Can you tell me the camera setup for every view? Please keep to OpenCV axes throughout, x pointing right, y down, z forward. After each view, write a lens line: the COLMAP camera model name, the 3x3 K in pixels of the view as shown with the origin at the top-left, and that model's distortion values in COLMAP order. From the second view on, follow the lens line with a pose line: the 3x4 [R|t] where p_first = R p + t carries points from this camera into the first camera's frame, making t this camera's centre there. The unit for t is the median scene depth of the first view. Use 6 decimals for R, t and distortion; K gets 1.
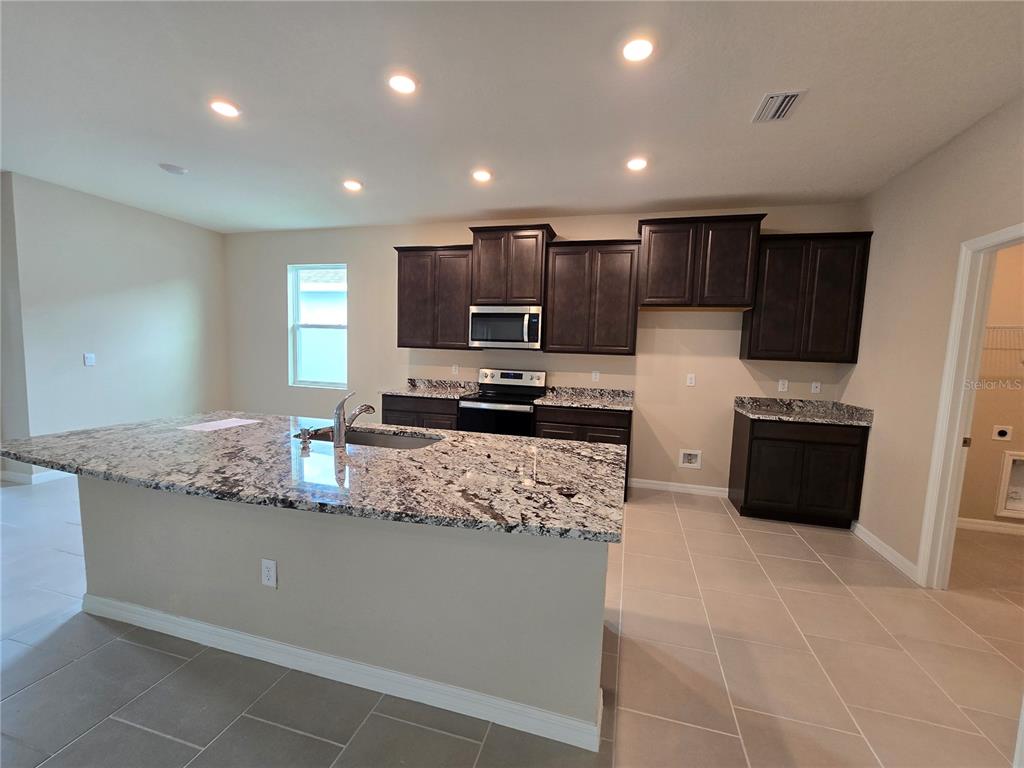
lens RADIAL K [[419.3, 0, 516.6], [0, 419.3, 393.4], [0, 0, 1]] dist [-0.003243, -0.000794]
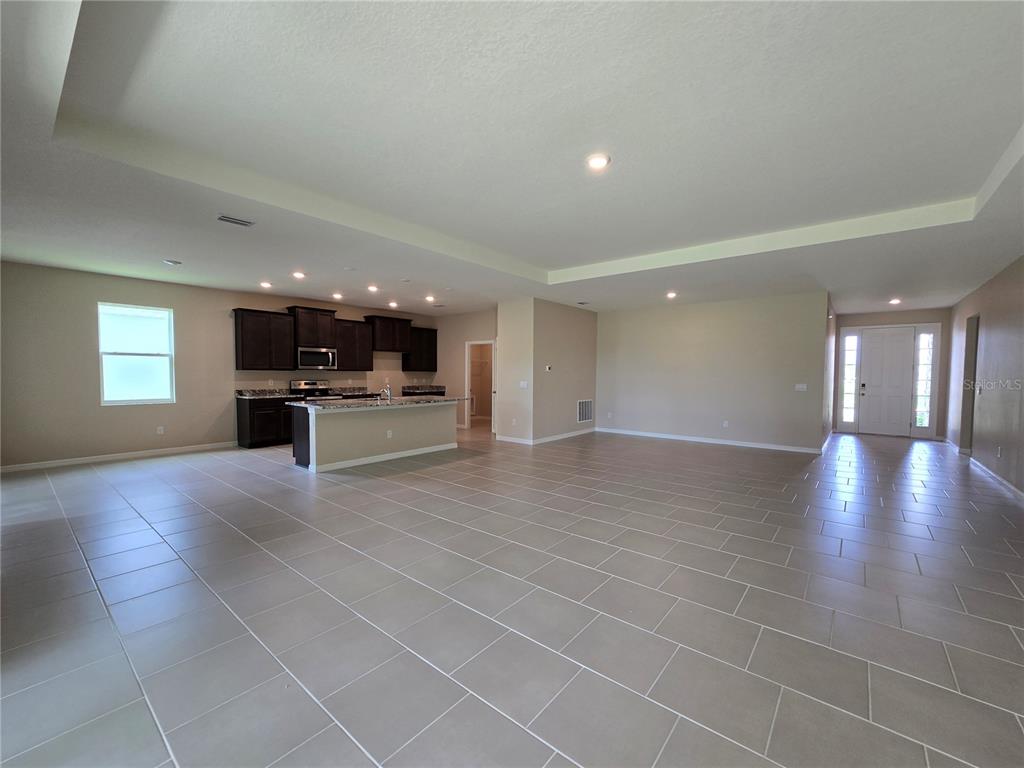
lens RADIAL K [[419.3, 0, 515.8], [0, 419.3, 388.8], [0, 0, 1]] dist [-0.003243, -0.000794]
pose [[0.413414, -0.067754, 0.908019, -1.585295], [0.095558, 0.994949, 0.030734, 0.012713], [-0.905515, 0.074063, 0.417800, -0.718809]]
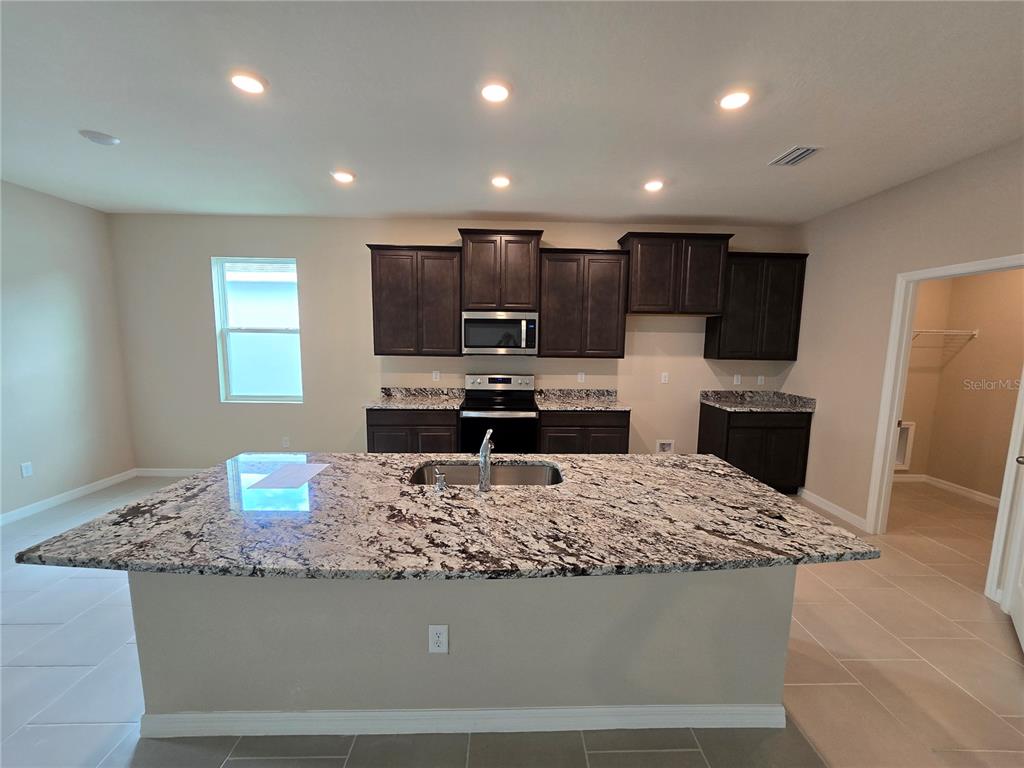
lens RADIAL K [[419.3, 0, 518.1], [0, 419.3, 393.8], [0, 0, 1]] dist [-0.003243, -0.000794]
pose [[0.957662, -0.058641, 0.281858, -0.301608], [0.048184, 0.997874, 0.043893, -0.062583], [-0.283833, -0.028454, 0.958452, 0.042479]]
